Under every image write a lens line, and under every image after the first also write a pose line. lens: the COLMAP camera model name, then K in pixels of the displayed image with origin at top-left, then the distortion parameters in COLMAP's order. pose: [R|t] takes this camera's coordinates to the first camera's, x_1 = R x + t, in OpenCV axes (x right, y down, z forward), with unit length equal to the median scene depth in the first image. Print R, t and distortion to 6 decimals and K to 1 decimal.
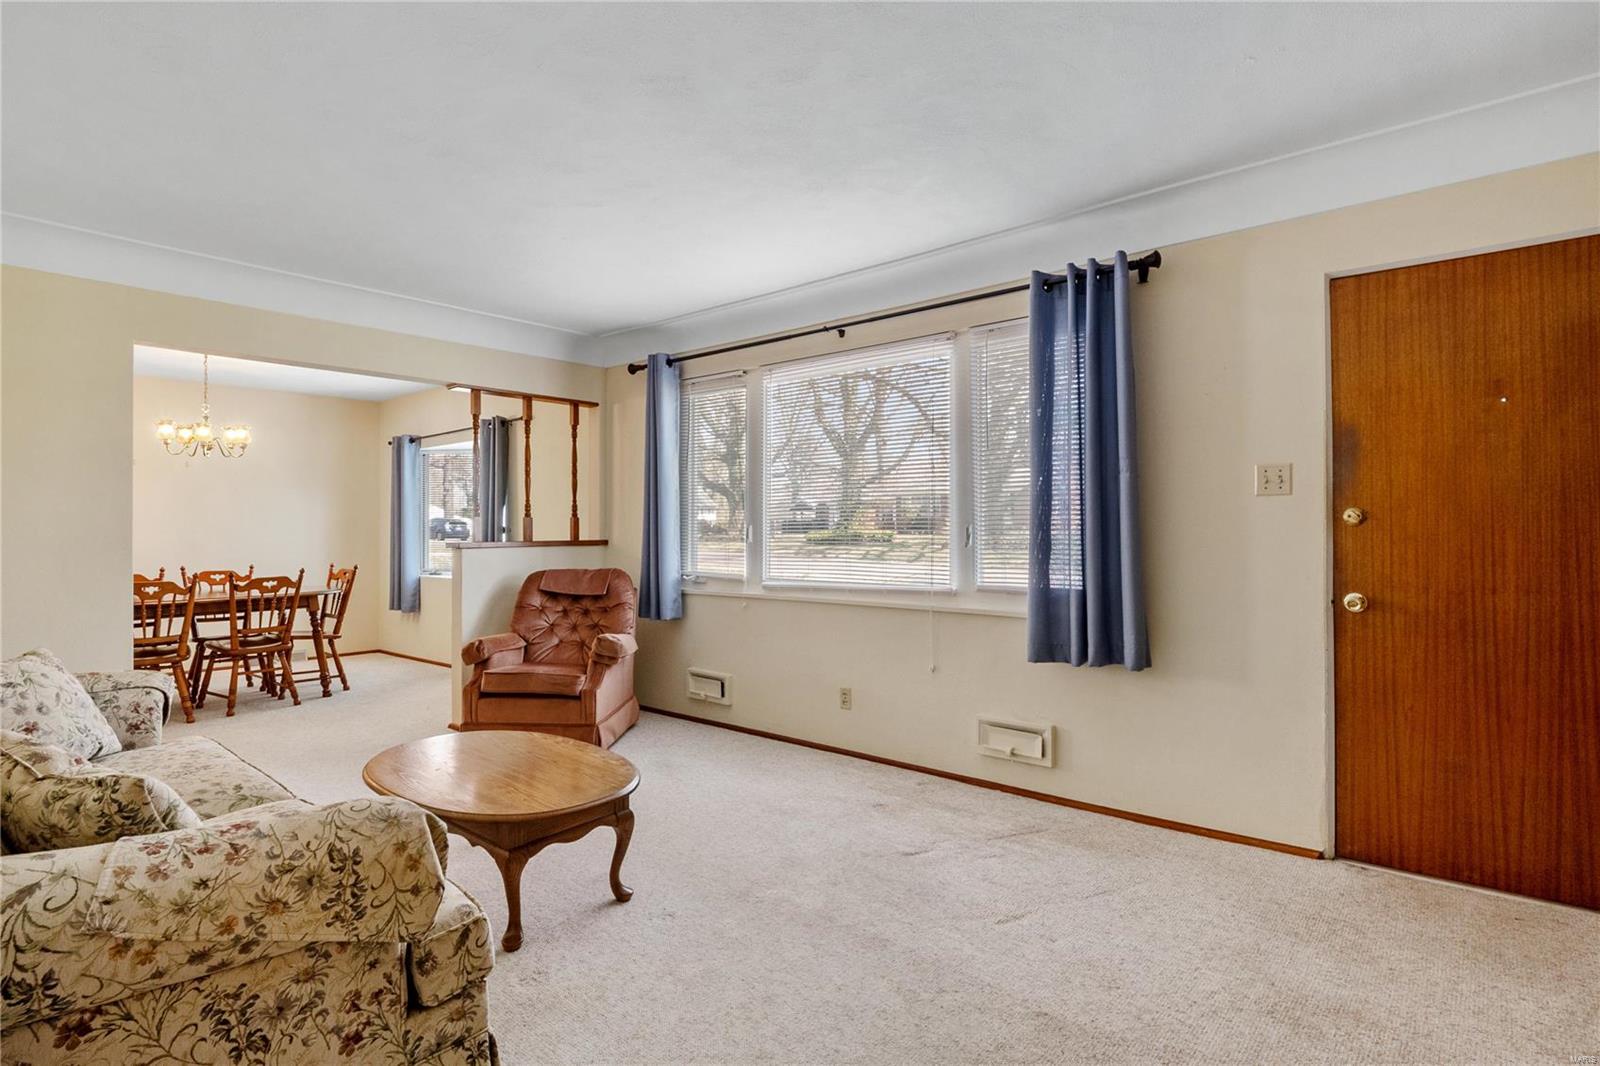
lens RADIAL K [[789.4, 0, 800.0], [0, 789.4, 533.0], [0, 0, 1]] dist [-0.001857, -0.000723]
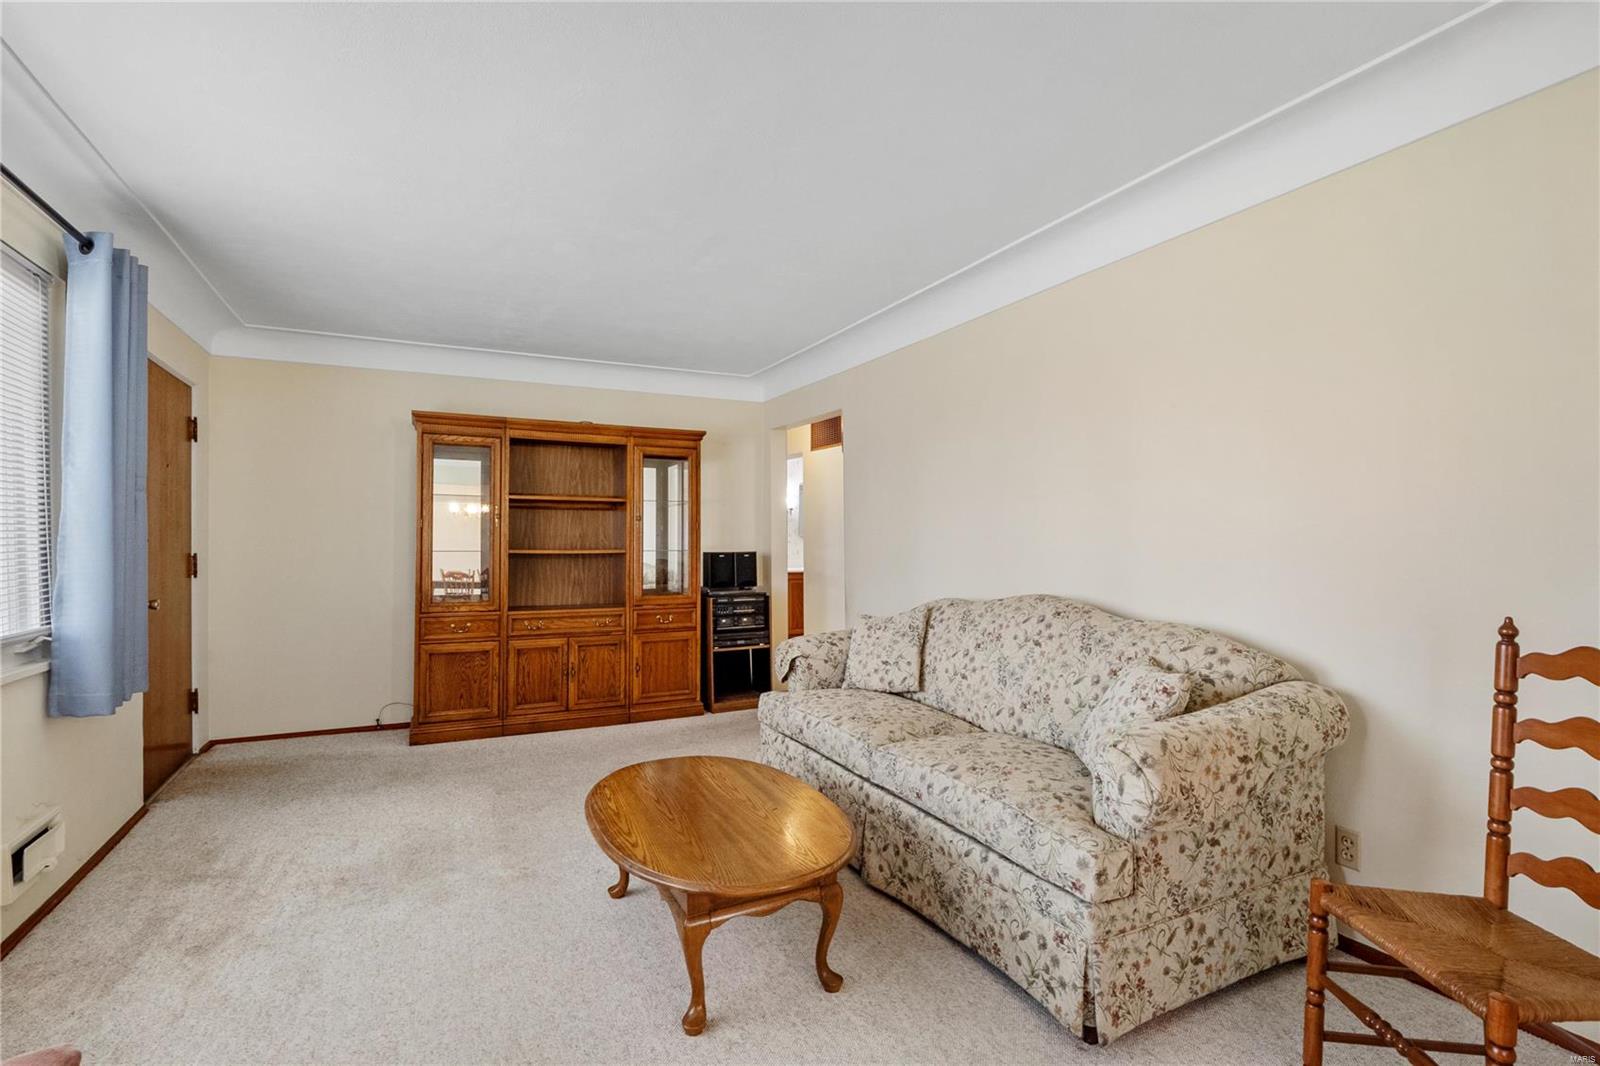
lens RADIAL K [[770.1, 0, 828.8], [0, 770.1, 533.7], [0, 0, 1]] dist [-0.019097, -0.000088]
pose [[-0.931670, 0.013975, 0.363036, -0.457326], [0.015478, 0.999879, 0.001231, -0.008322], [-0.362975, 0.006766, -0.931774, 0.978460]]
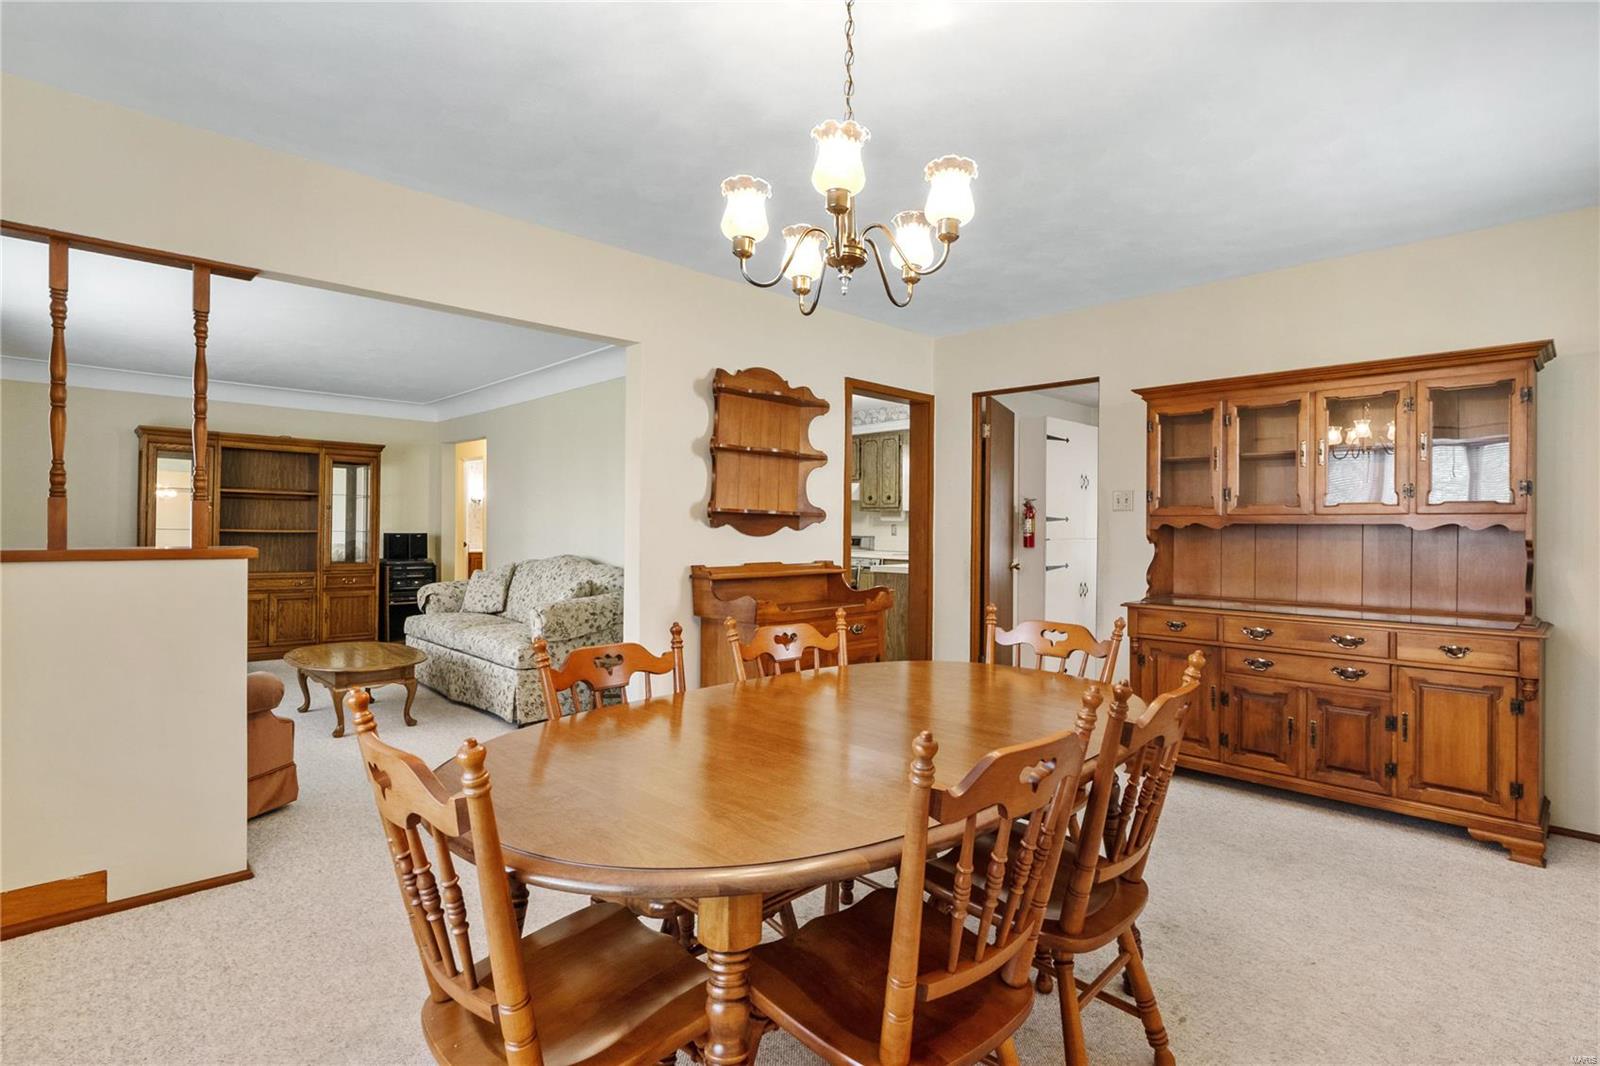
lens RADIAL K [[773.3, 0, 825.7], [0, 773.3, 528.5], [0, 0, 1]] dist [-0.021185, -0.000214]
pose [[-0.998220, 0.000731, 0.059627, -0.866361], [0.001335, 0.999948, 0.010084, -0.005790], [-0.059616, 0.010146, -0.998170, 1.492882]]
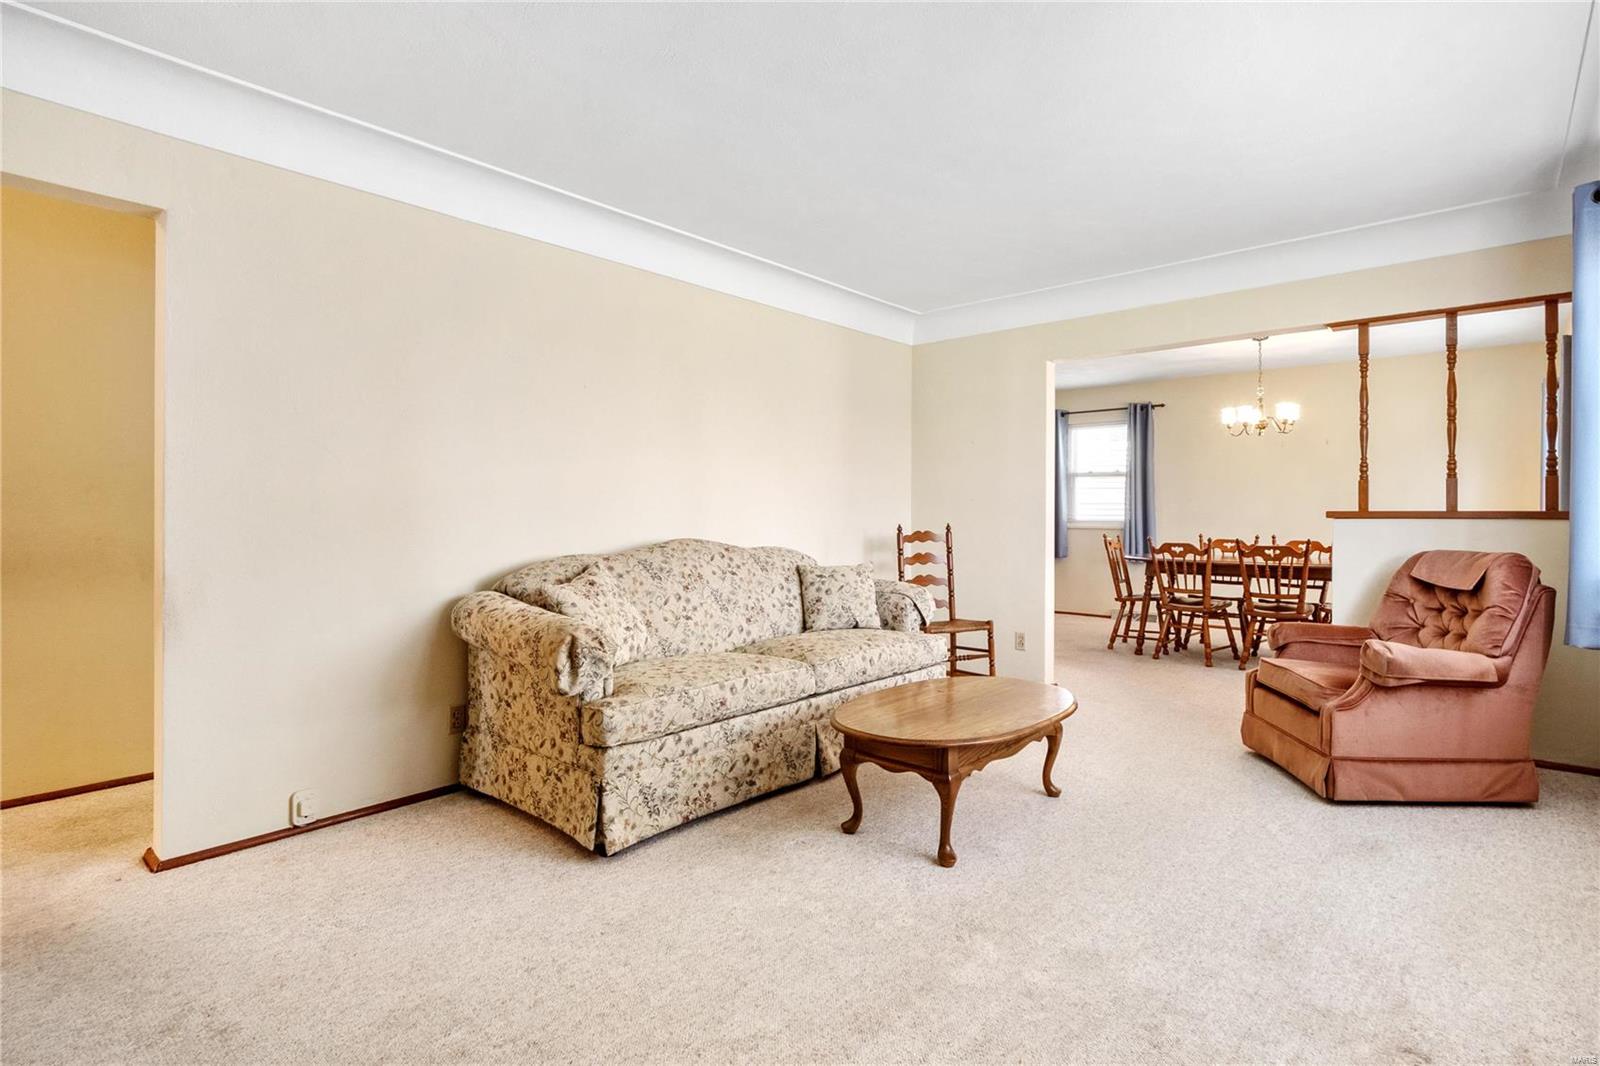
lens RADIAL K [[773.3, 0, 825.7], [0, 773.3, 528.5], [0, 0, 1]] dist [-0.021185, -0.000214]
pose [[0.015097, 0.028682, -0.999475, 0.378089], [-0.013483, 0.999503, 0.028479, 0.013025], [0.999795, 0.013046, 0.015476, 0.440856]]
